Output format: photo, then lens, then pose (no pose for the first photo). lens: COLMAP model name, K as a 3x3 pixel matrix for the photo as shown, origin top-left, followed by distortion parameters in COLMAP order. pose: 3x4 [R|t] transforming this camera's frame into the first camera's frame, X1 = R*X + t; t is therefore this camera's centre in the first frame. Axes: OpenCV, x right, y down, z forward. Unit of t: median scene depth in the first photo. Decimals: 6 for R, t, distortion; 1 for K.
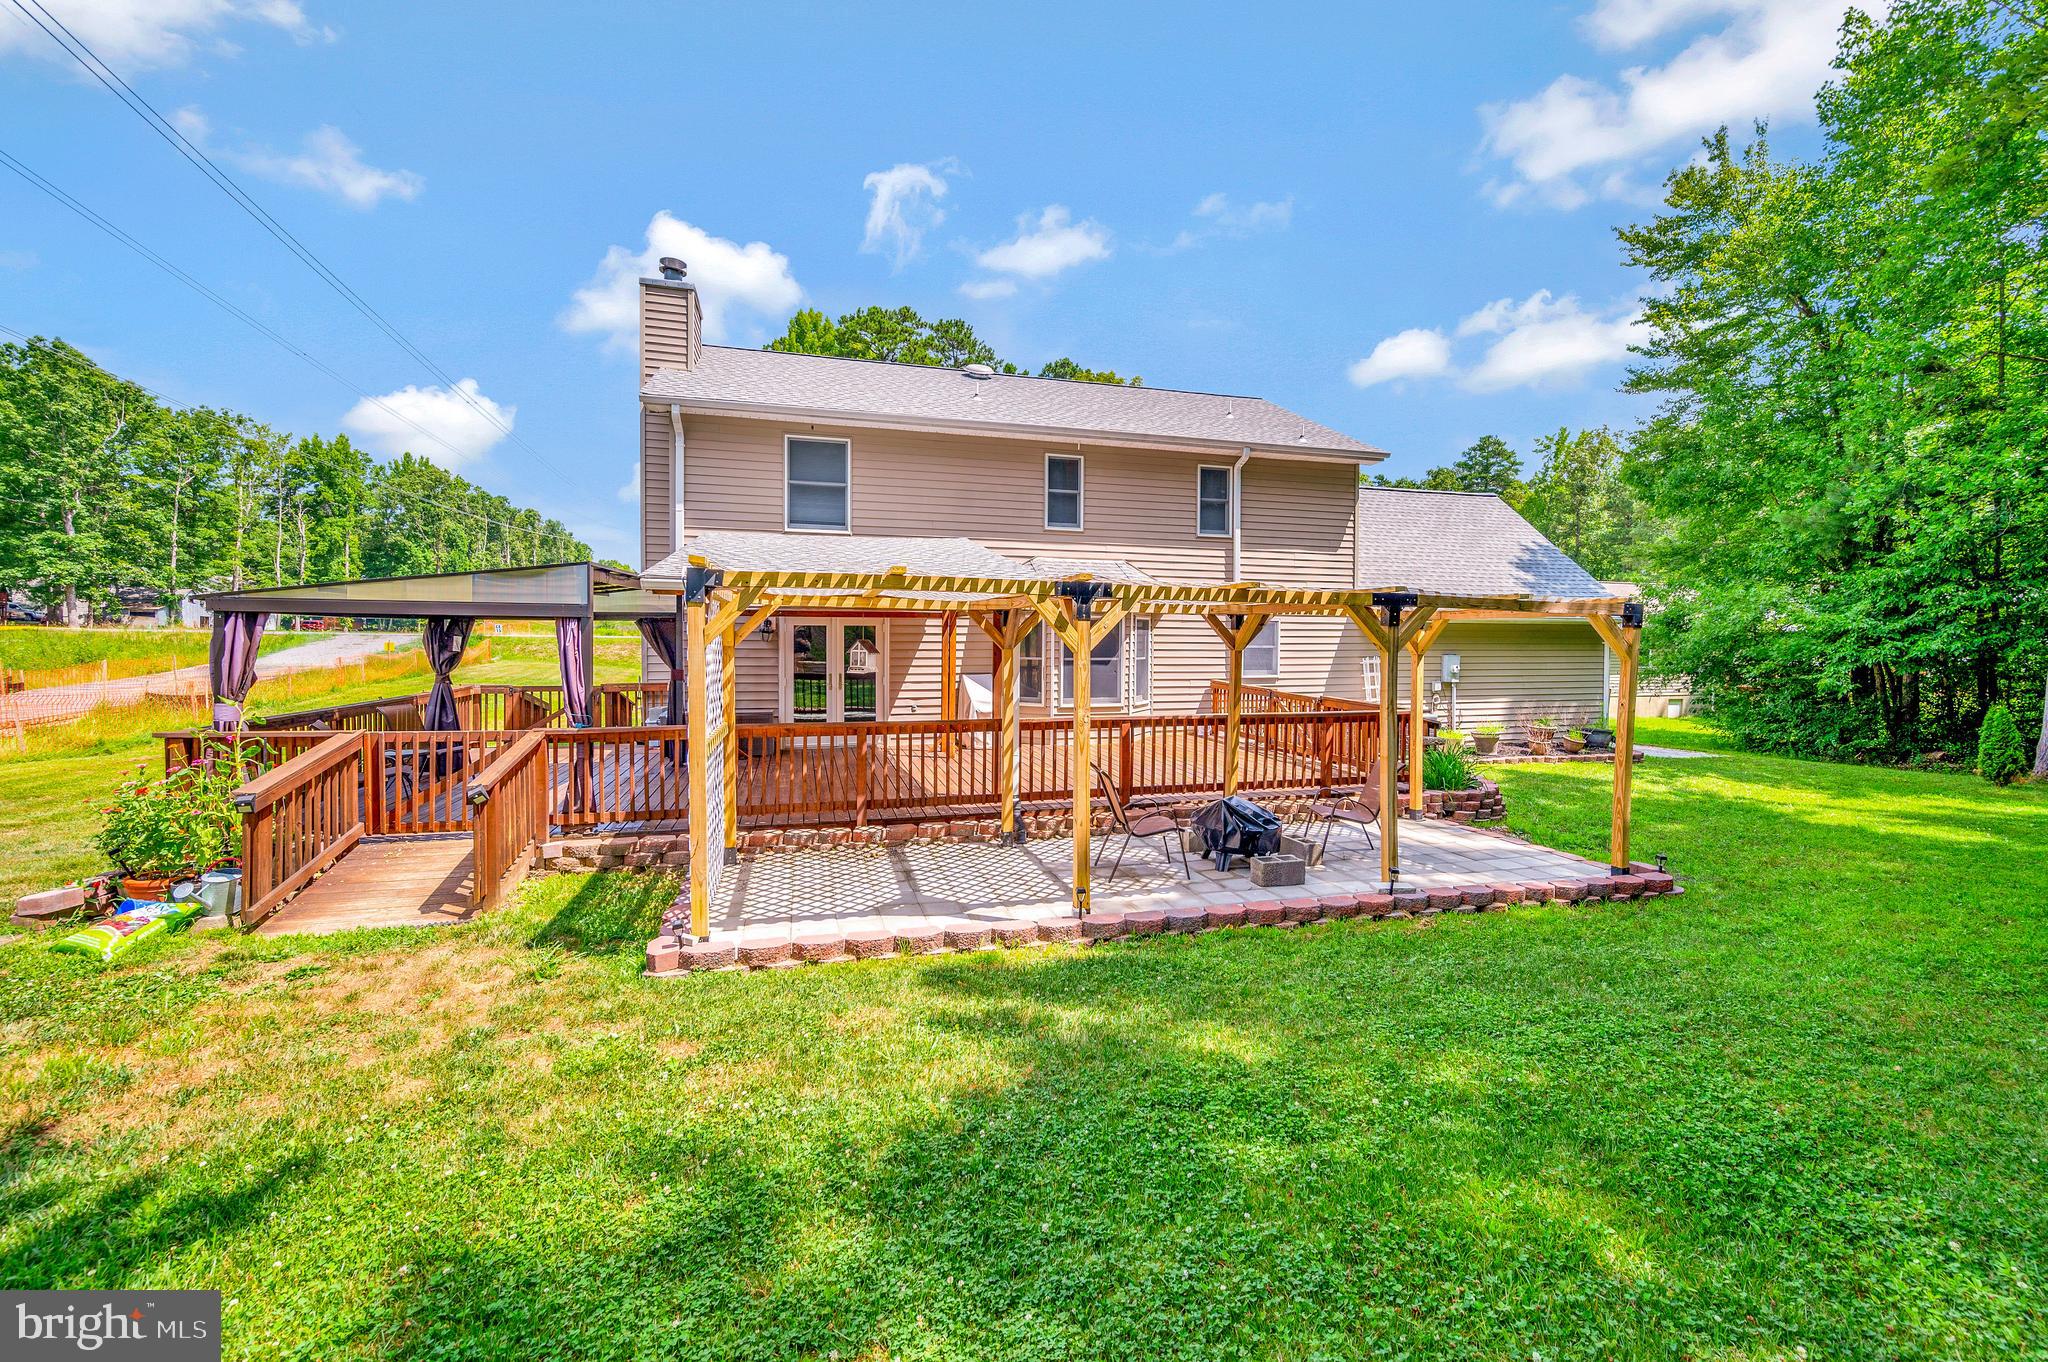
lens RADIAL K [[843.1, 0, 1011.4], [0, 843.1, 679.0], [0, 0, 1]] dist [0.002846, 0.000798]
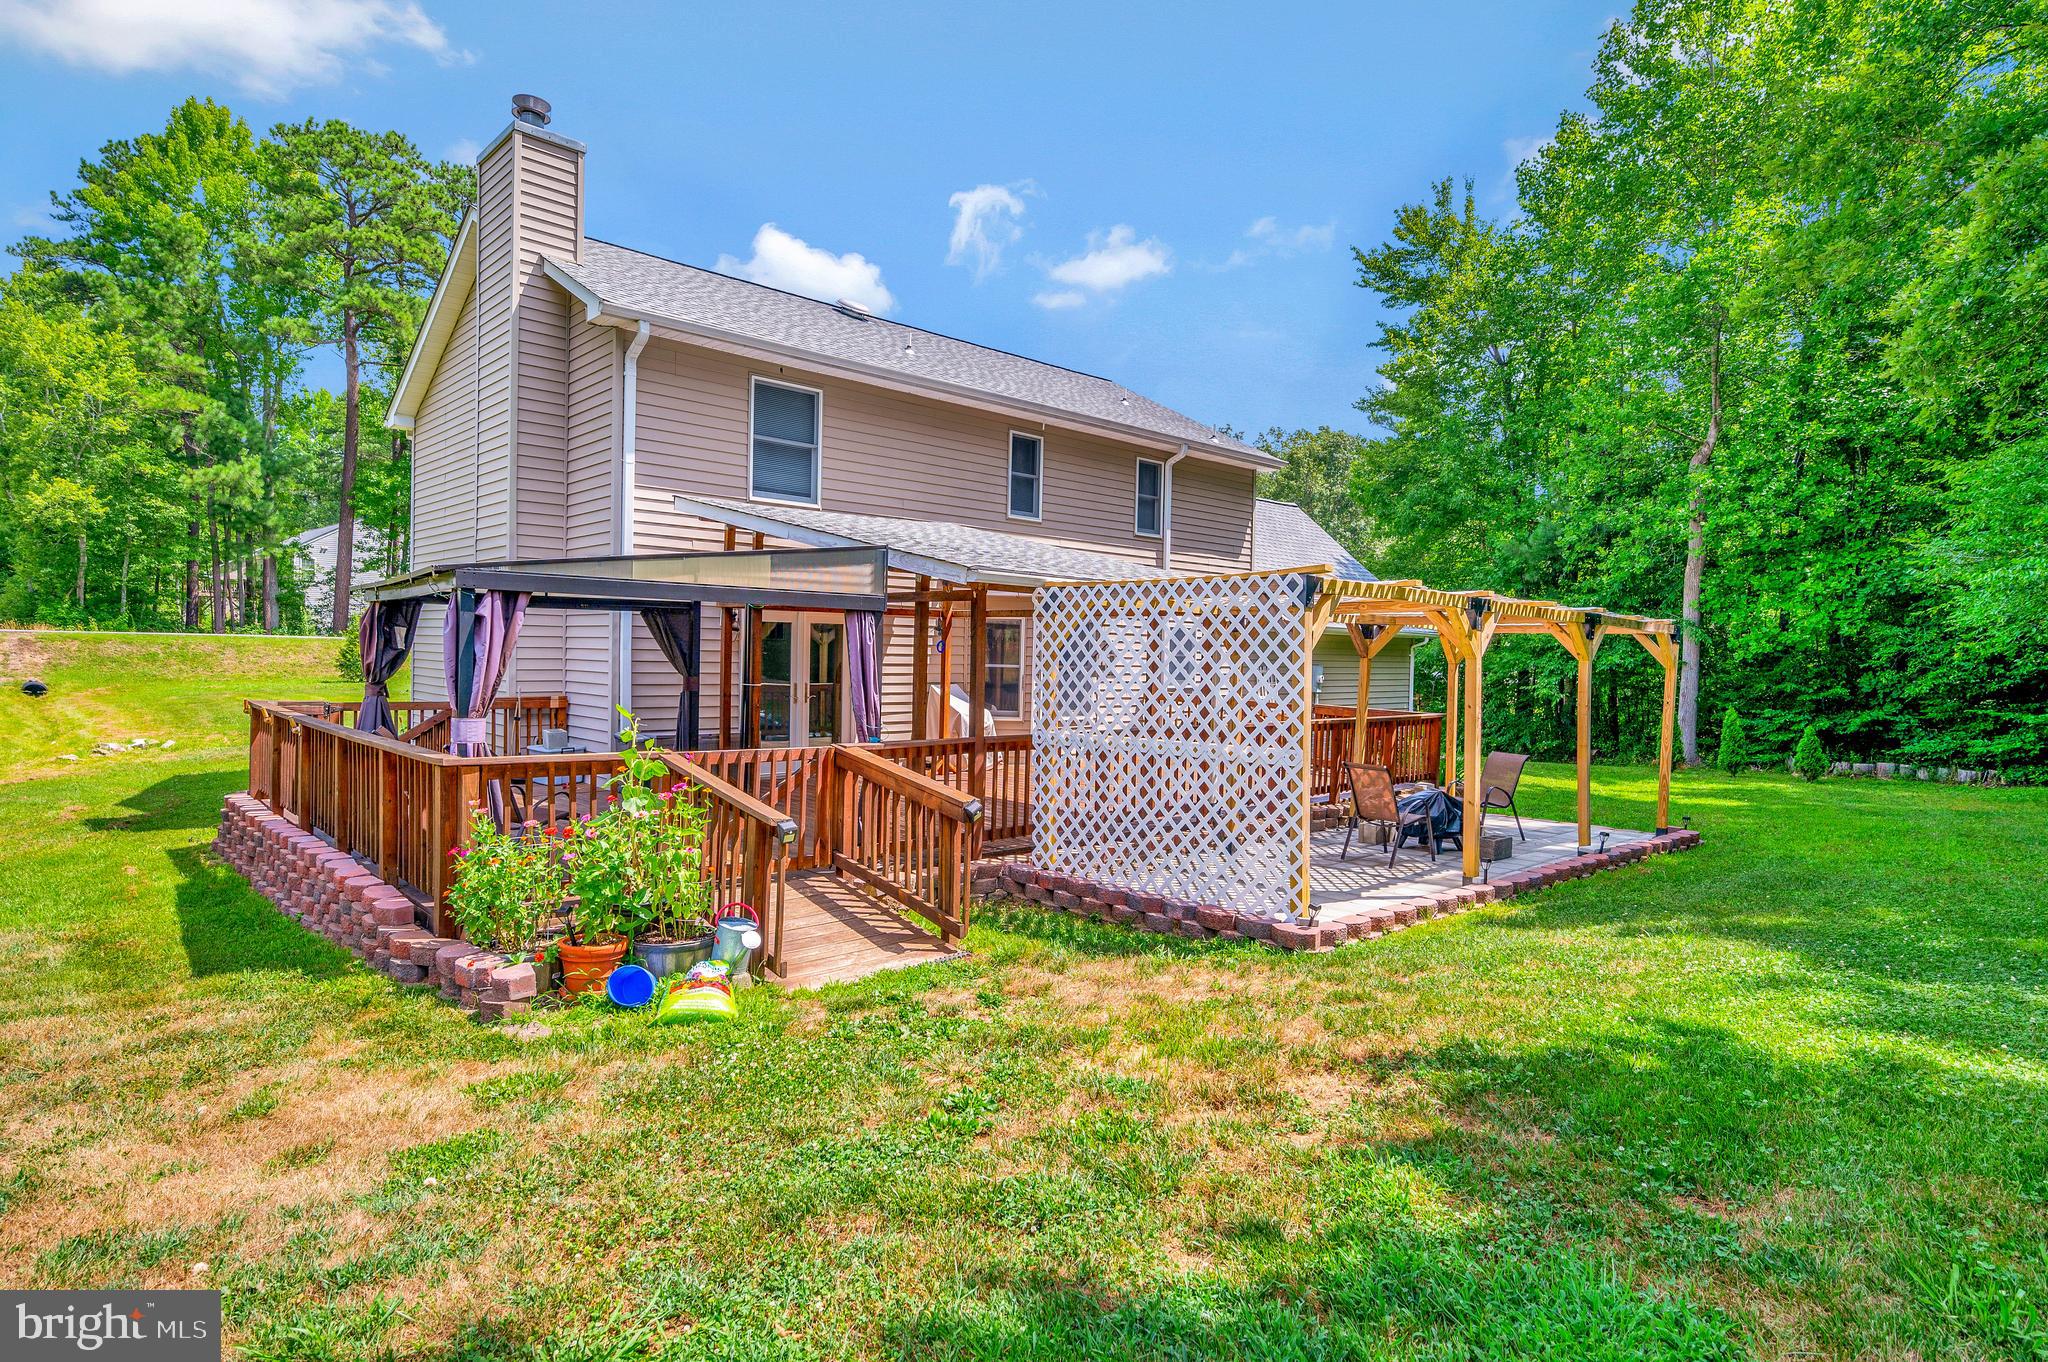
lens RADIAL K [[1137.8, 0, 994.6], [0, 1137.8, 699.2], [0, 0, 1]] dist [0.003057, -0.000883]
pose [[0.889552, -0.004175, 0.456816, -0.482089], [0.003549, 0.999991, 0.002228, 0.005979], [-0.456821, -0.000361, 0.889559, -0.031350]]
